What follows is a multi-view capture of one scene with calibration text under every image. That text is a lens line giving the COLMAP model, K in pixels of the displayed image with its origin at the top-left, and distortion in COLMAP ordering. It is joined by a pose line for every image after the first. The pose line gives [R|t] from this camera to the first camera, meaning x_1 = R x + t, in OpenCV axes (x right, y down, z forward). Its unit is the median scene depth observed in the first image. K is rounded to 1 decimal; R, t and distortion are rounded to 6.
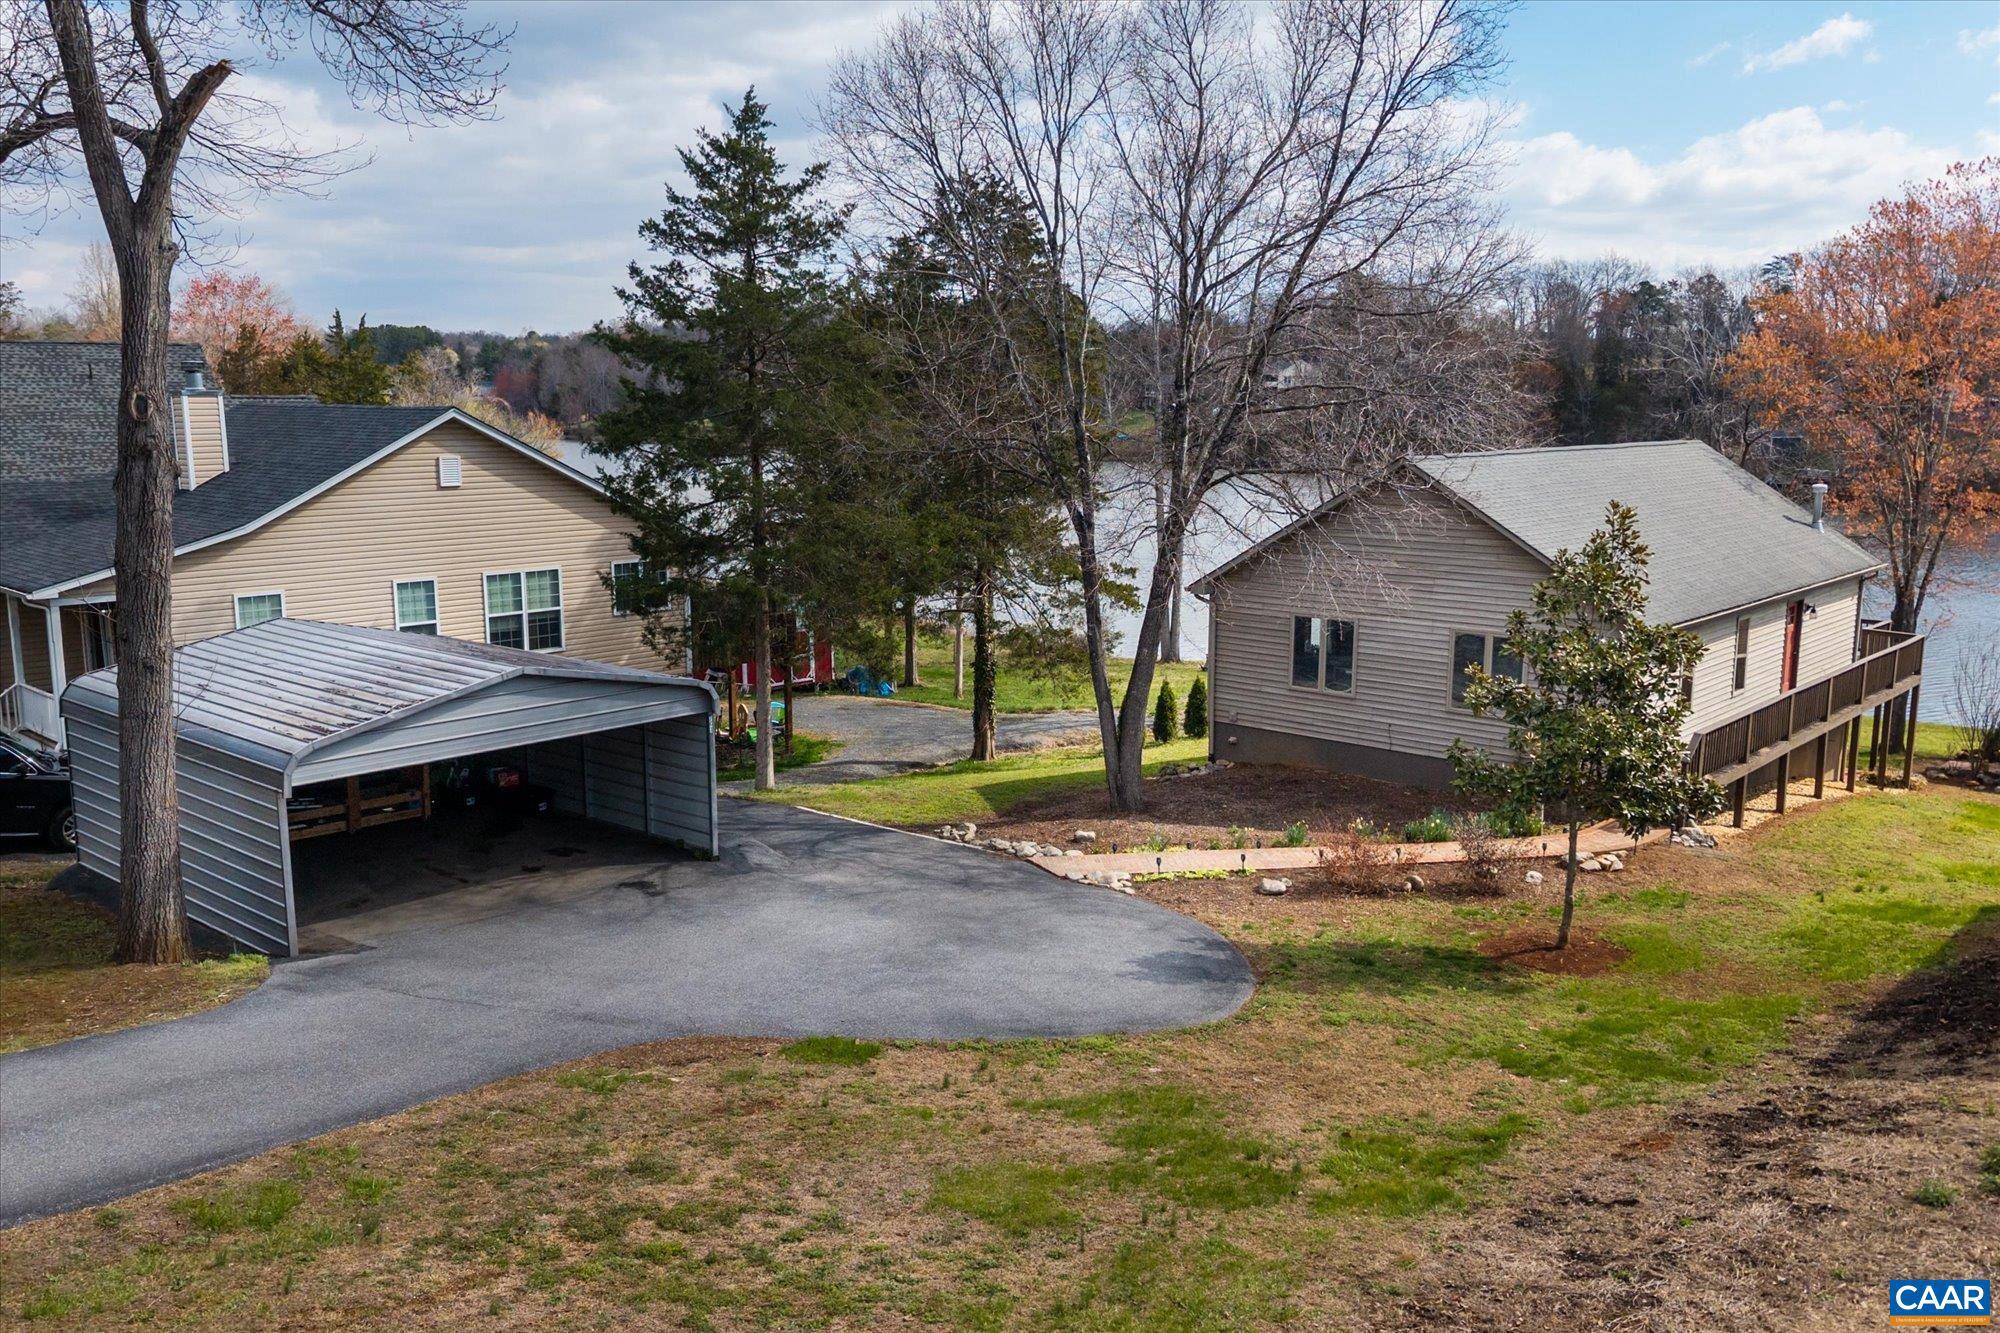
lens RADIAL K [[1697.8, 0, 1041.4], [0, 1697.8, 672.1], [0, 0, 1]] dist [0.012945, -0.017556]
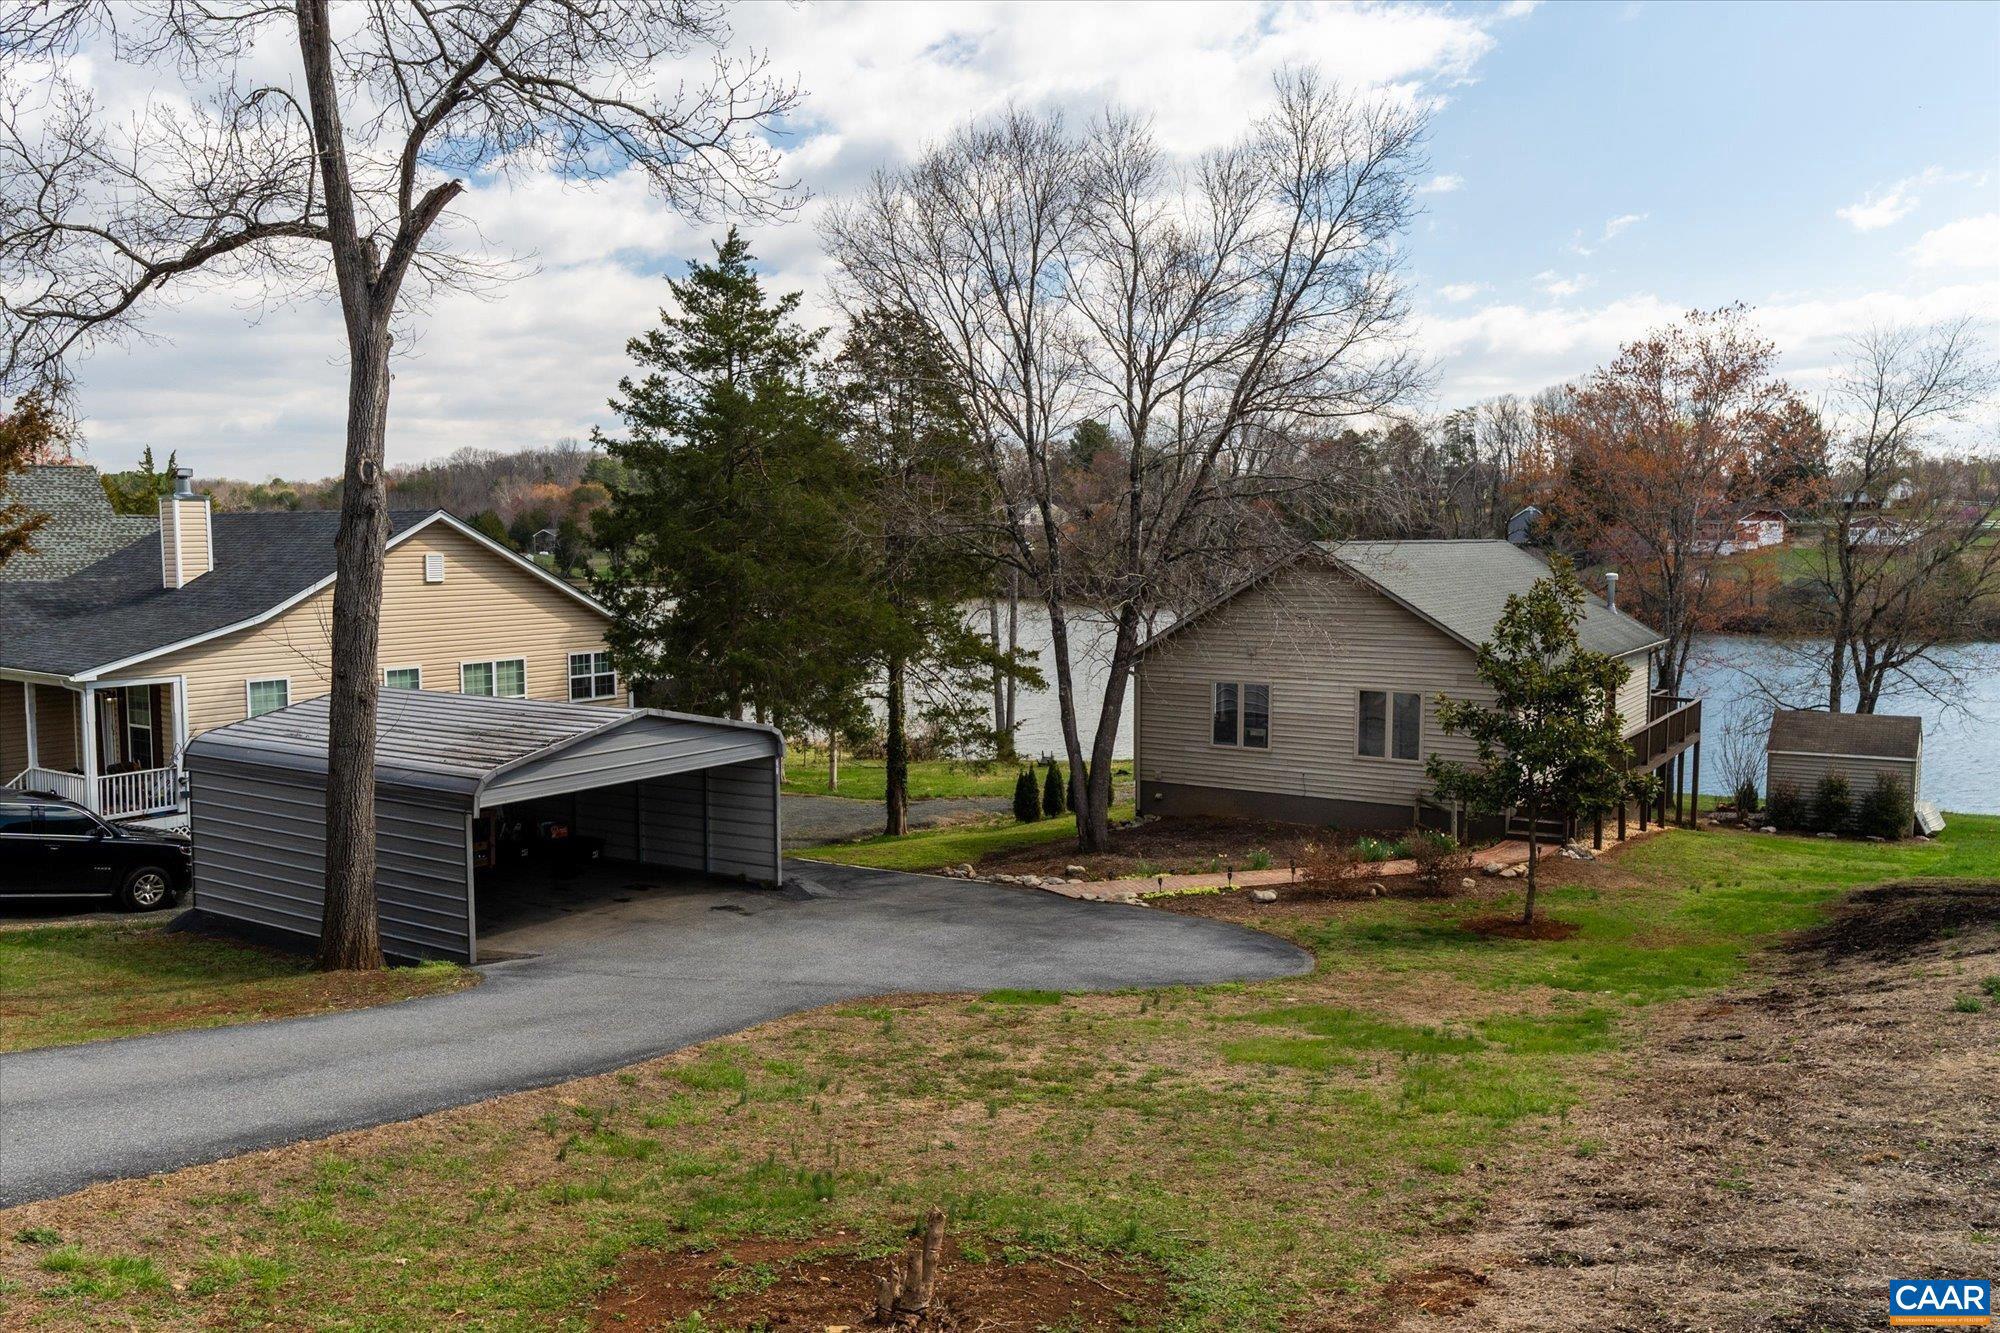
lens RADIAL K [[1633.9, 0, 1004.9], [0, 1633.9, 657.7], [0, 0, 1]] dist [-0.013269, 0.020621]
pose [[0.990320, -0.015675, 0.137914, -0.191849], [0.027945, 0.995773, -0.087489, 0.057023], [-0.135959, 0.090496, 0.986573, -0.096311]]
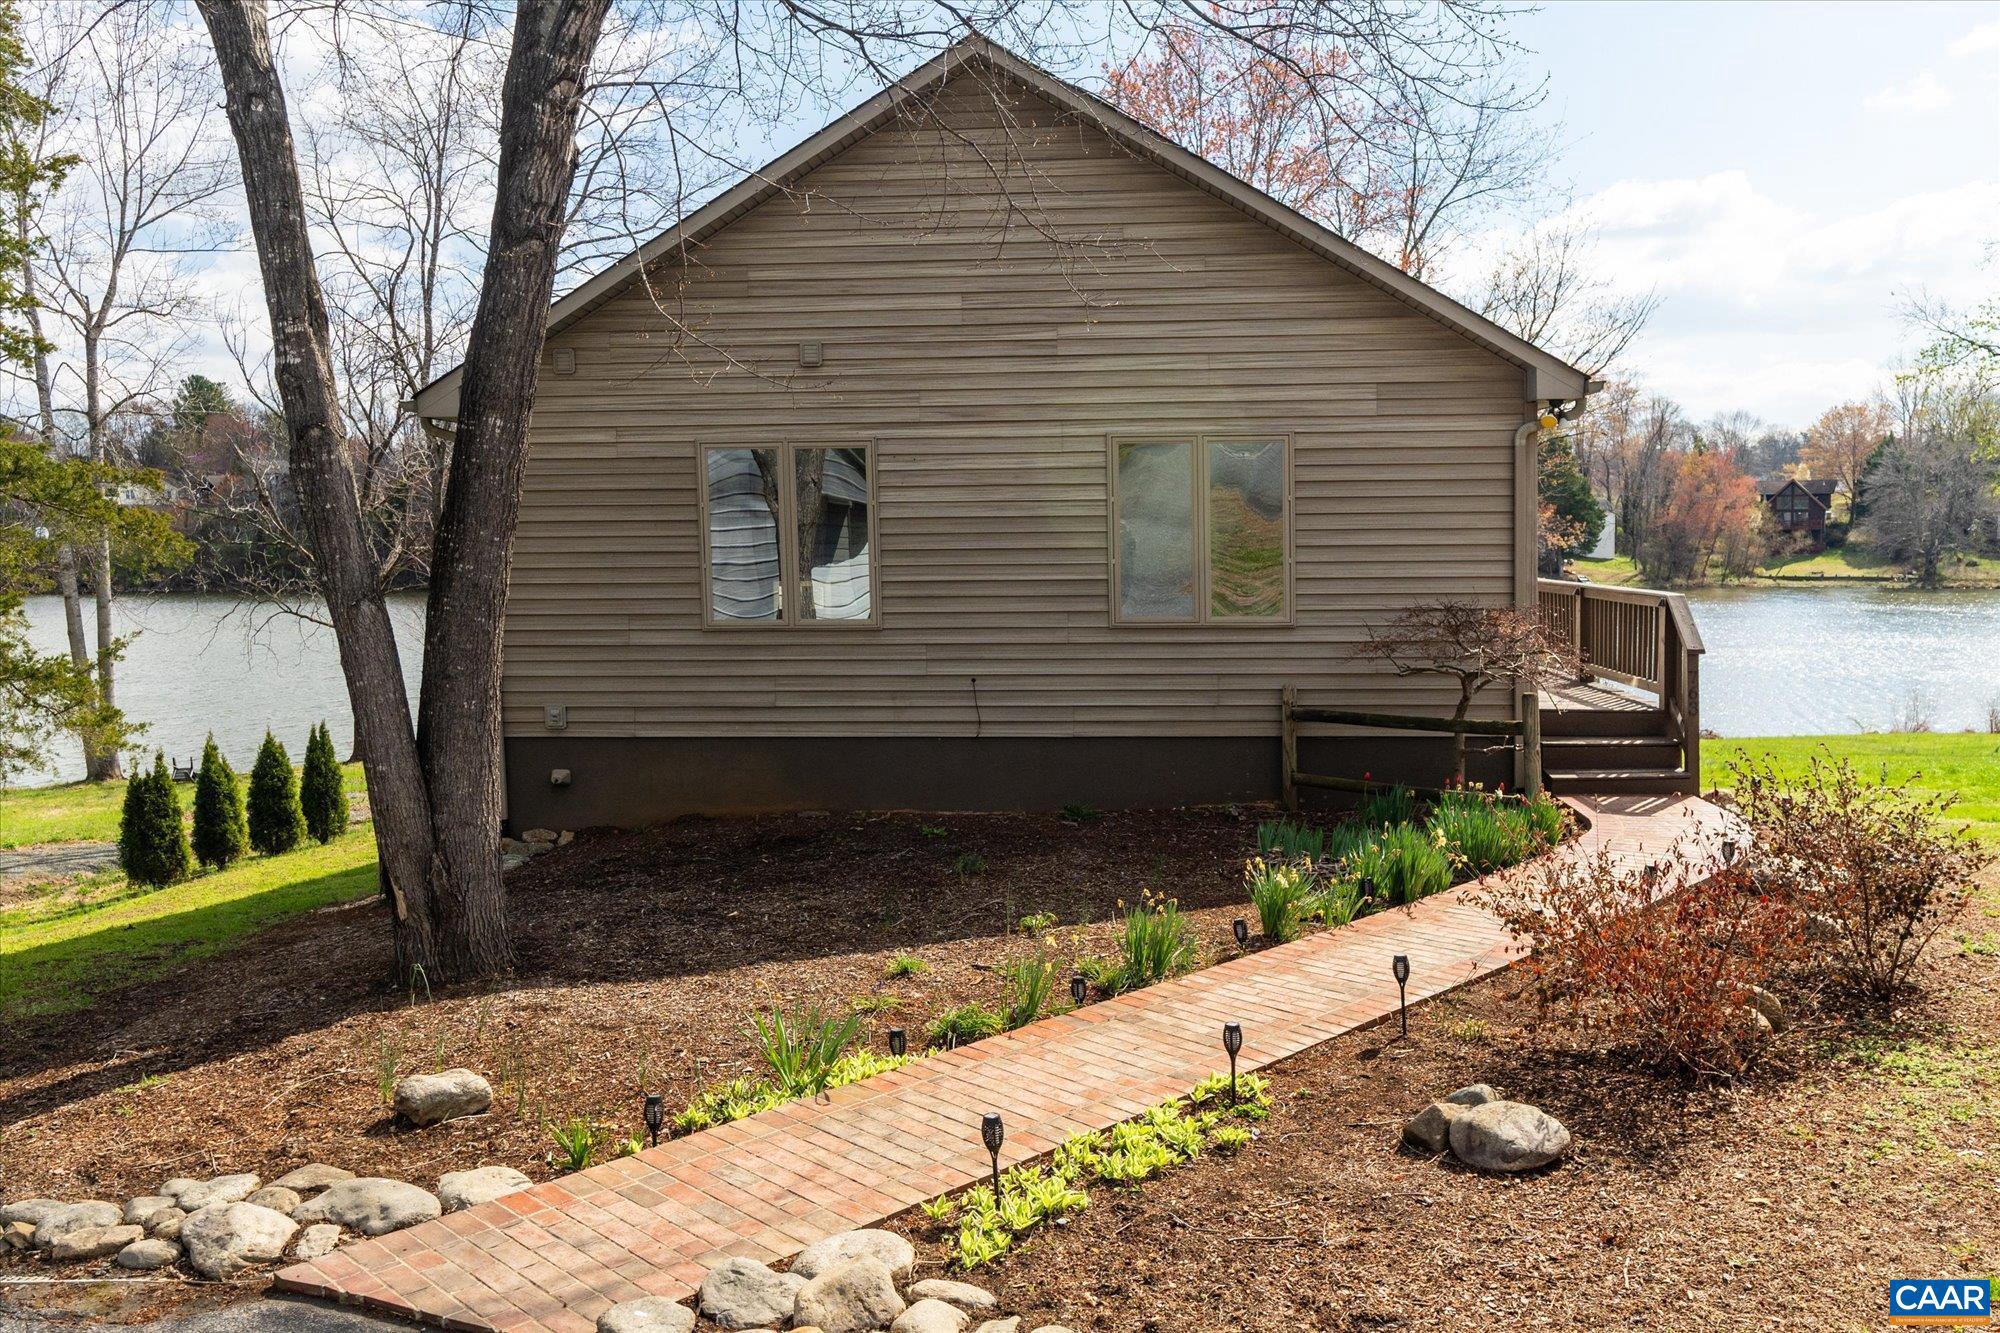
lens RADIAL K [[1575.0, 0, 993.5], [0, 1575.0, 657.6], [0, 0, 1]] dist [-0.002693, 0.006337]
pose [[0.790332, -0.064977, 0.609224, -0.054018], [0.123507, 0.990844, -0.054545, 0.062818], [-0.600101, 0.118352, 0.791120, 0.860845]]
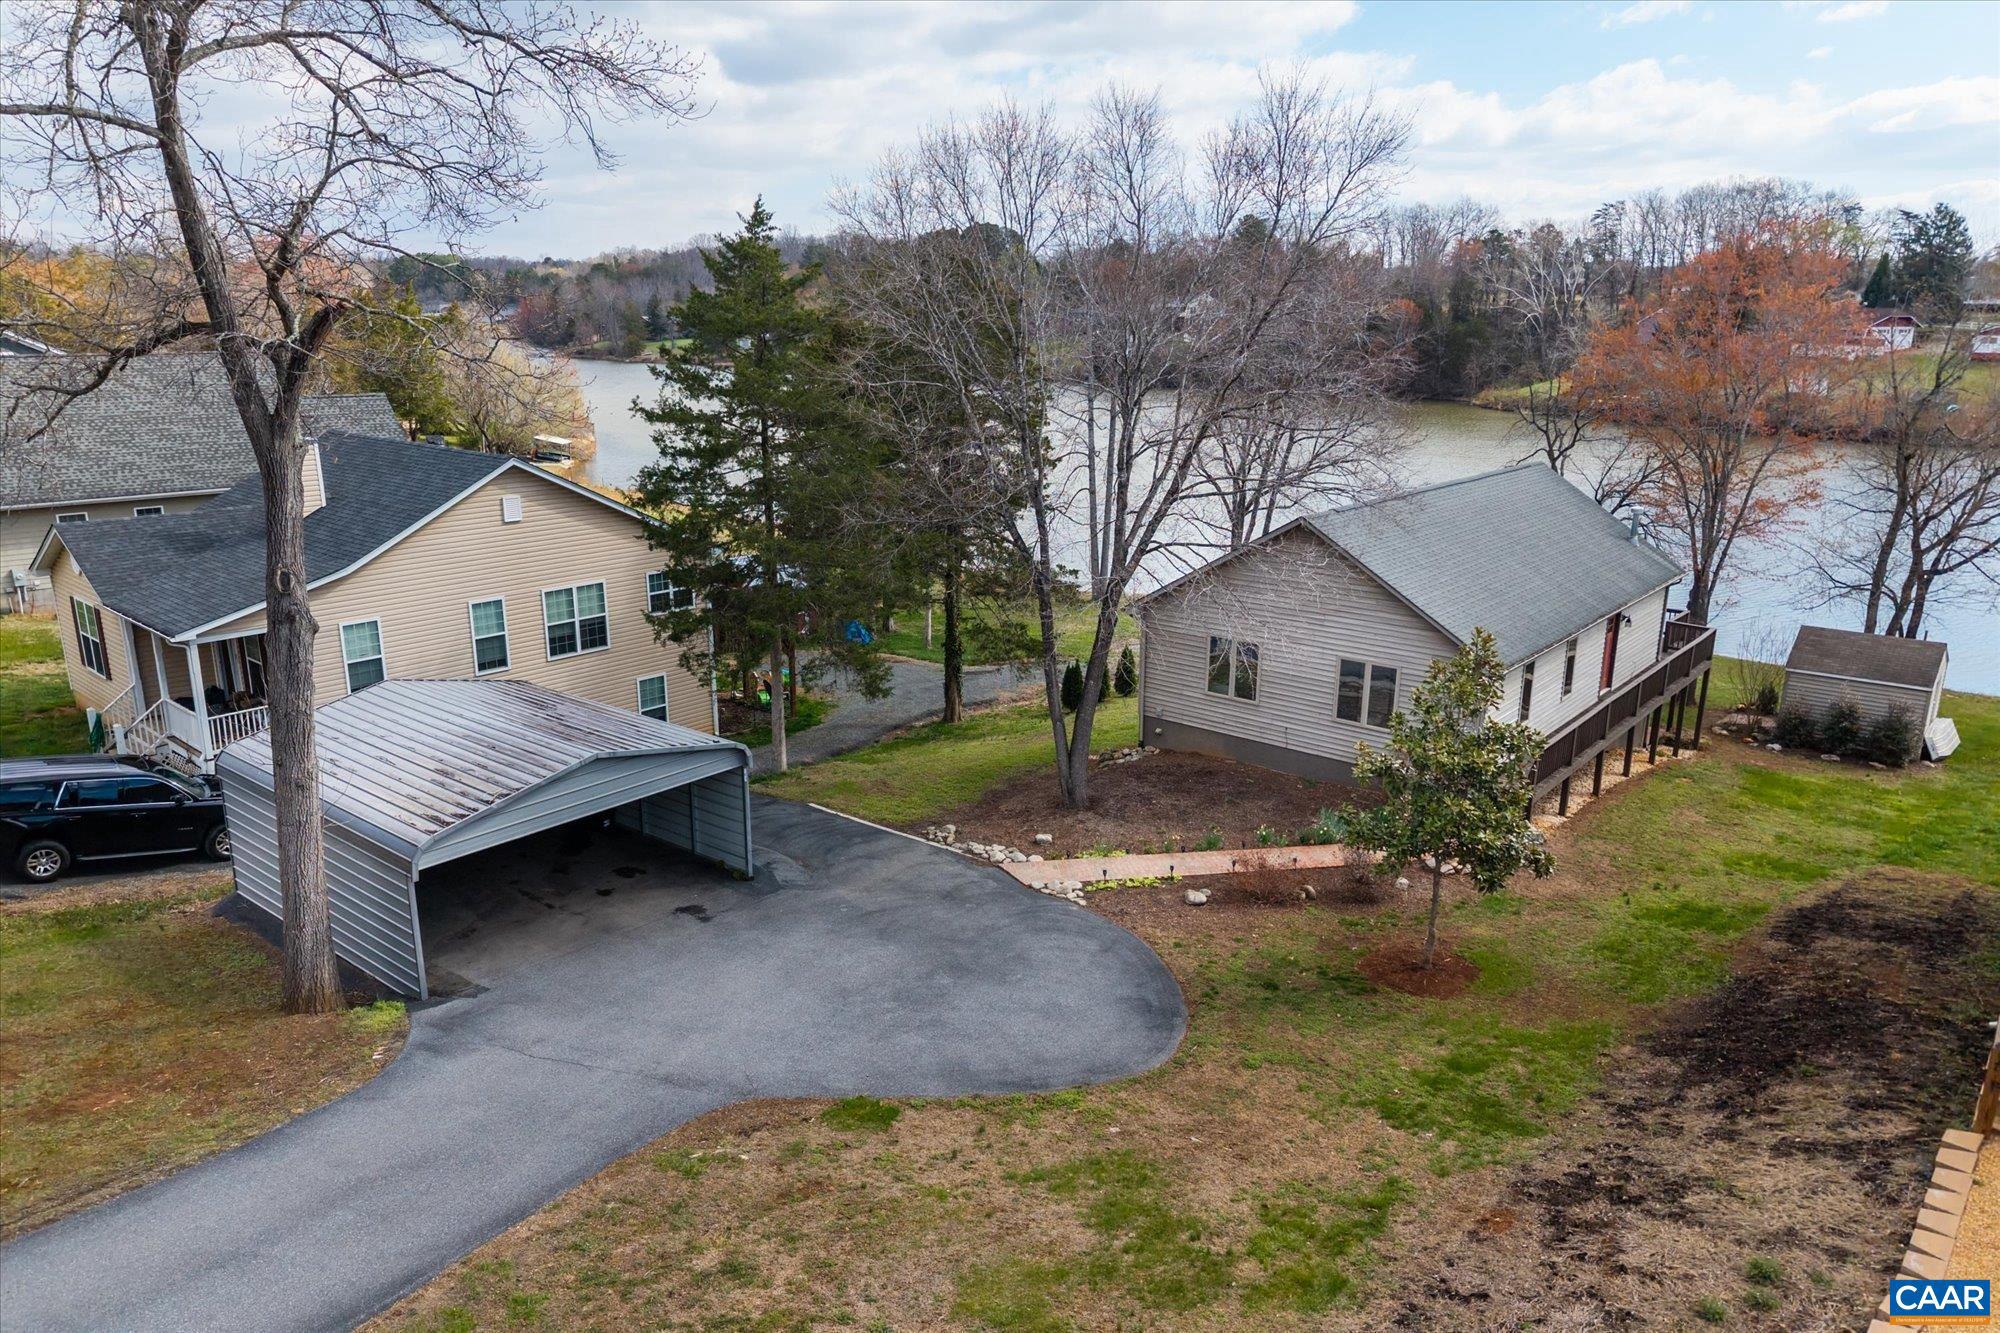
lens RADIAL K [[1408.6, 0, 1012.1], [0, 1408.6, 681.8], [0, 0, 1]] dist [0.008826, -0.009365]
pose [[0.999790, -0.002716, 0.020314, -0.020612], [0.000703, 0.995142, 0.098449, -0.136278], [-0.020483, -0.098414, 0.994935, -0.019104]]
